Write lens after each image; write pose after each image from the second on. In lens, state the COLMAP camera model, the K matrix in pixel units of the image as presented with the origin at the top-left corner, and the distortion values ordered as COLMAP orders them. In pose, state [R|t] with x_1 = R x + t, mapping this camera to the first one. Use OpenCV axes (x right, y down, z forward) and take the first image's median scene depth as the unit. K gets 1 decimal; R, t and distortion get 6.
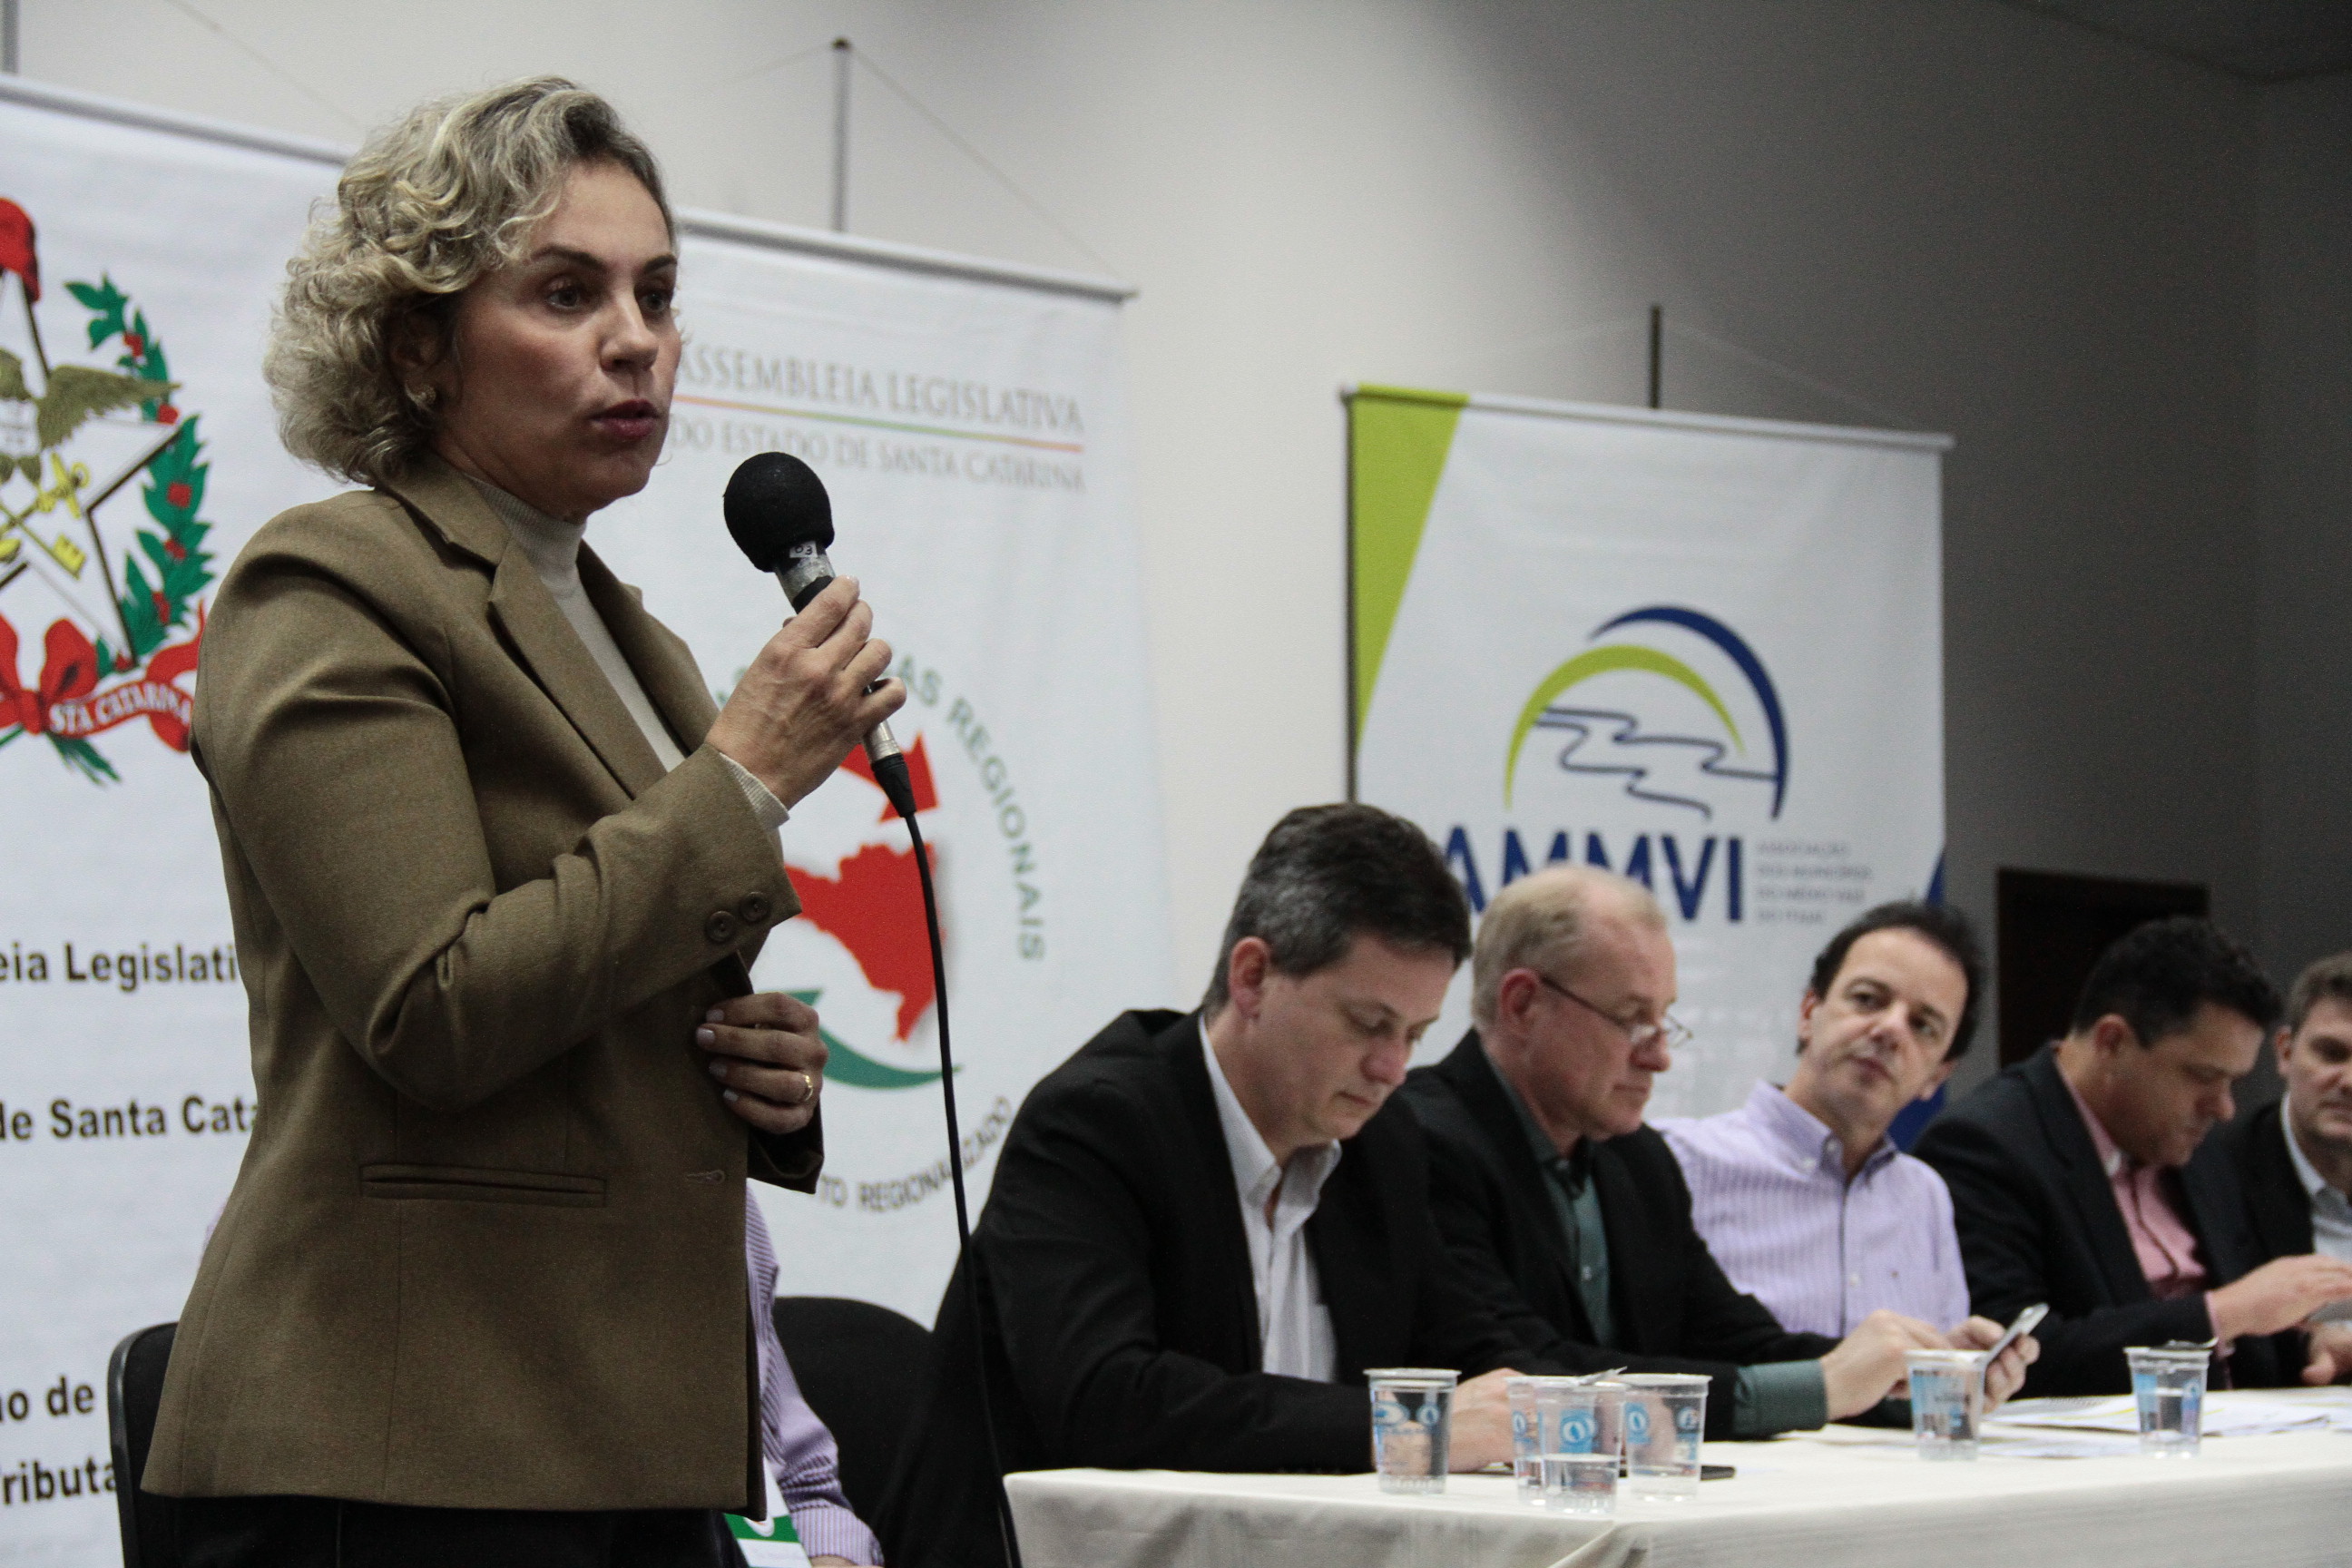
lens RADIAL K [[4974.4, 0, 1146.7], [0, 4974.4, 785.8], [0, 0, 1]] dist [0.379247, 0.054125]
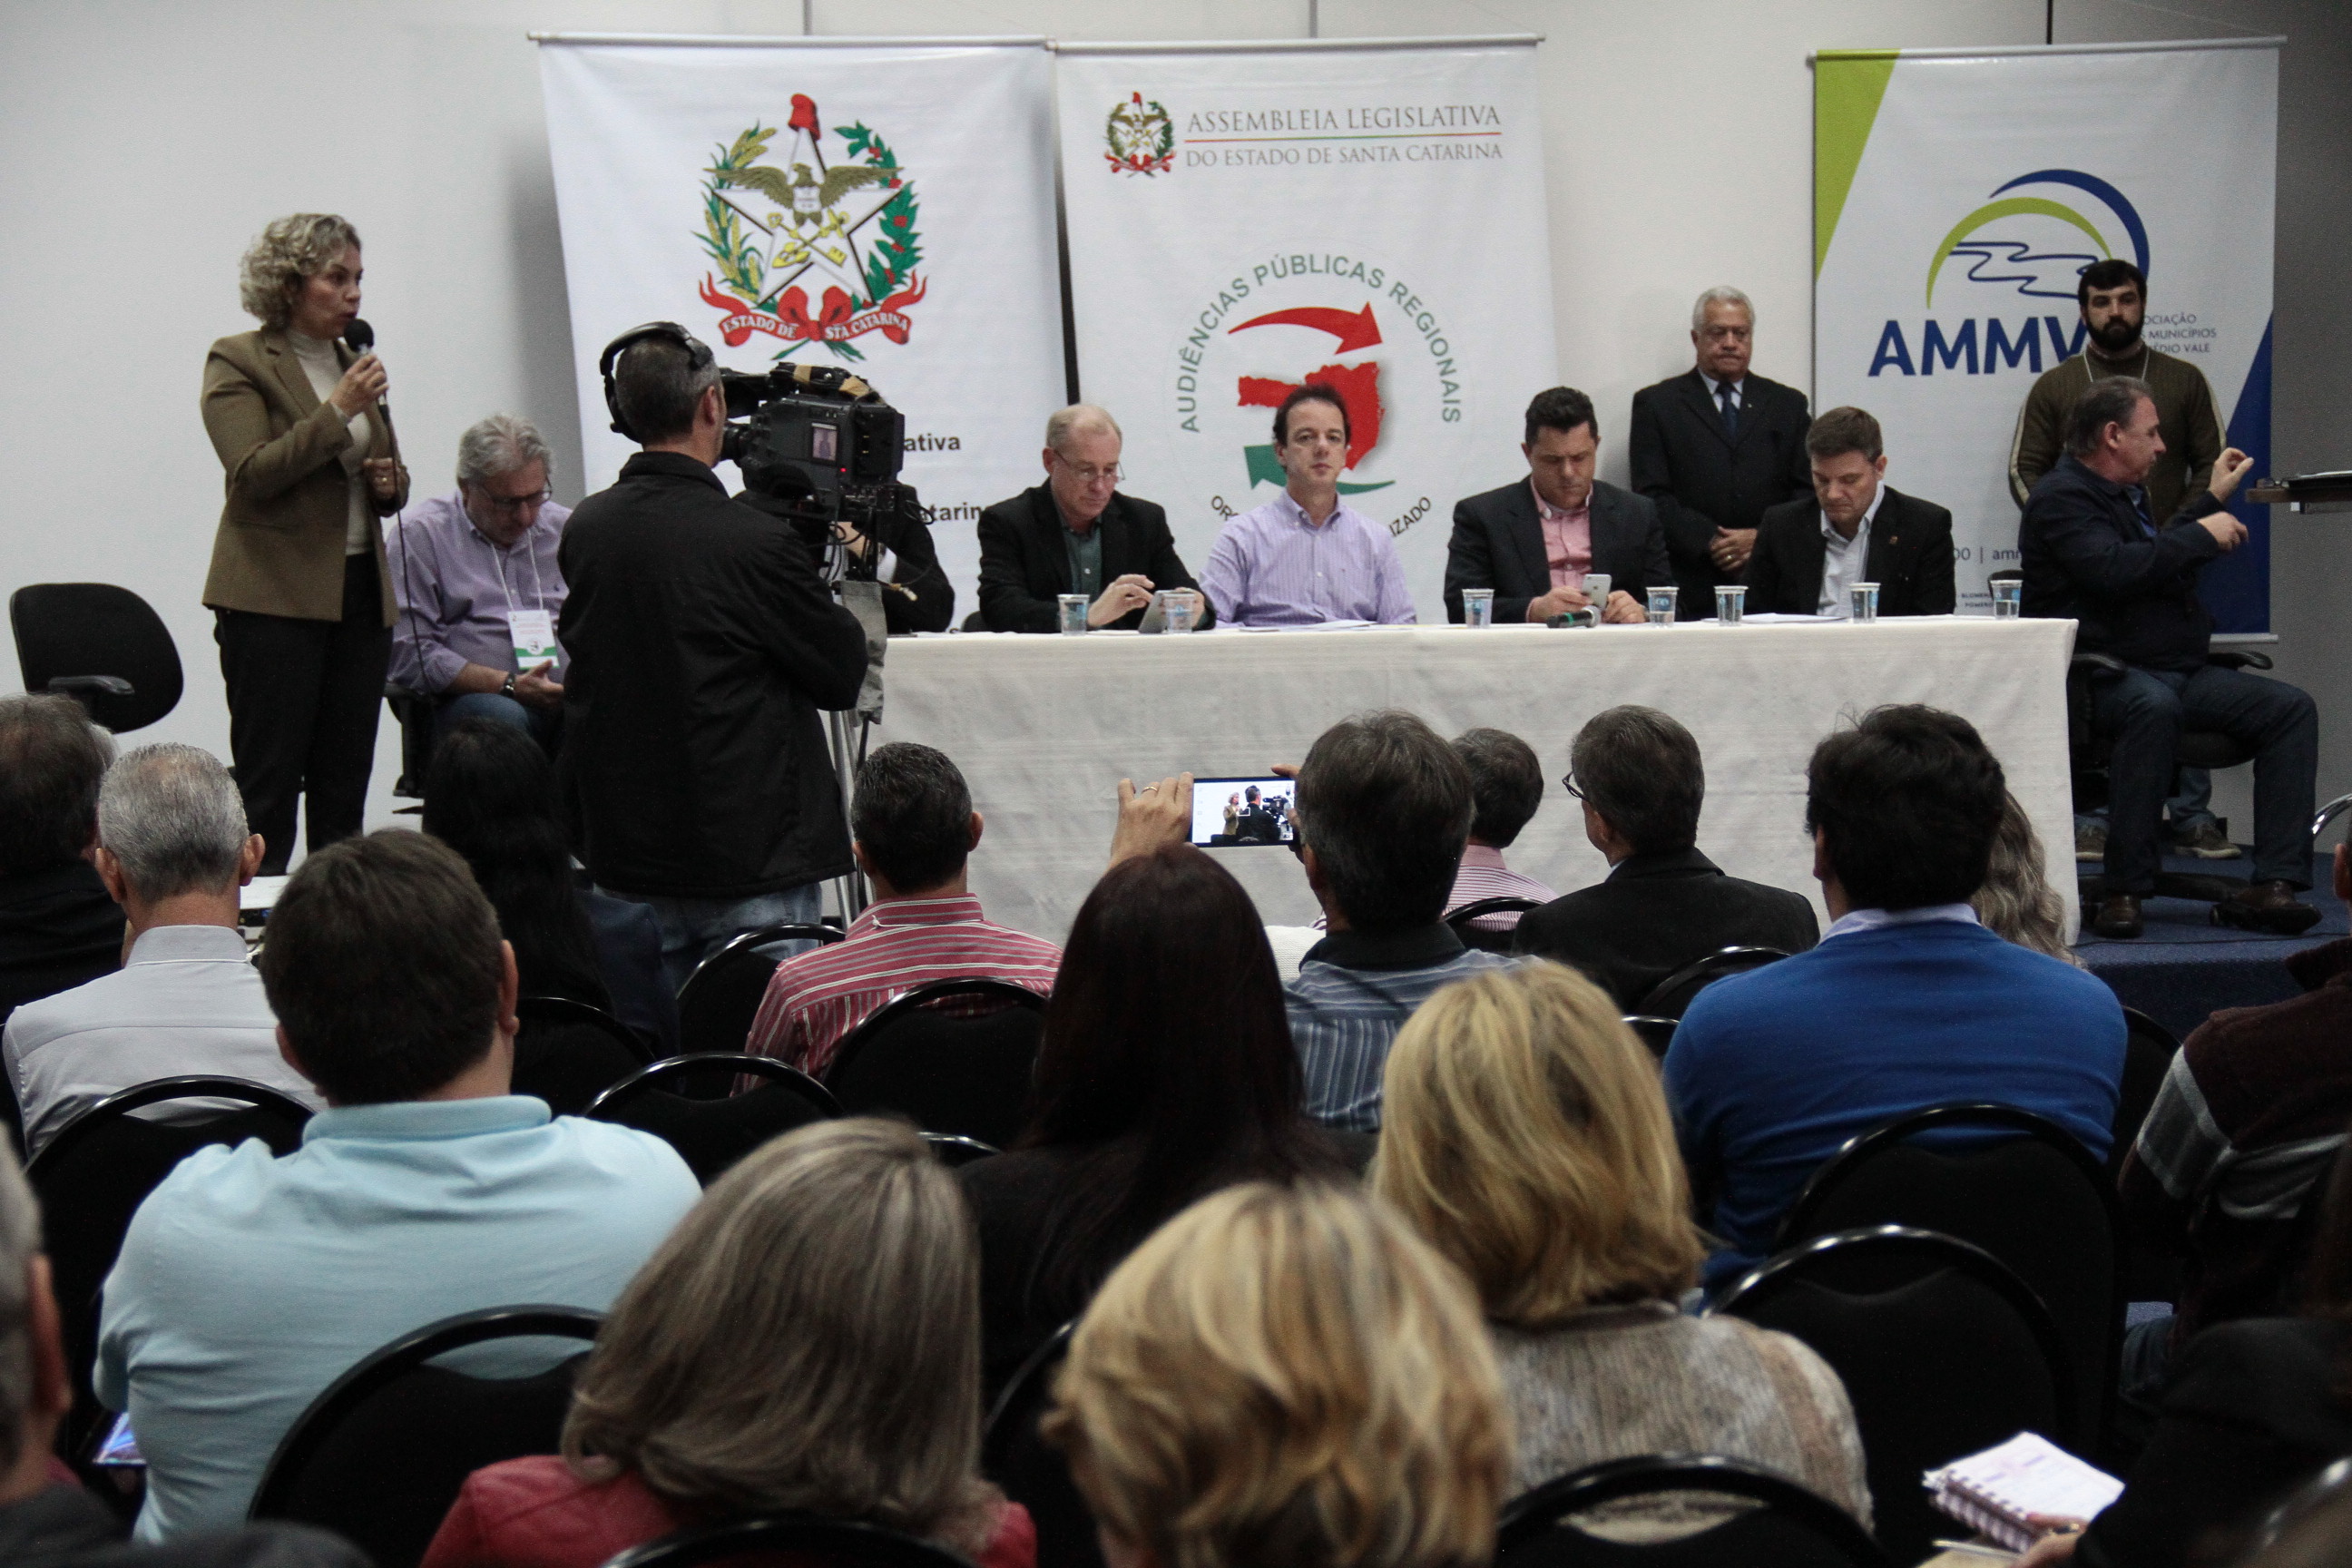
lens RADIAL K [[5475.6, 0, 1176.0], [0, 5475.6, 784.0], [0, 0, 1]] dist [0.360252, -0.629657]
pose [[0.843352, 0.010131, -0.537265, 1.194991], [0.053140, 0.993349, 0.102146, -0.054533], [0.534727, -0.114695, 0.837205, -0.936565]]
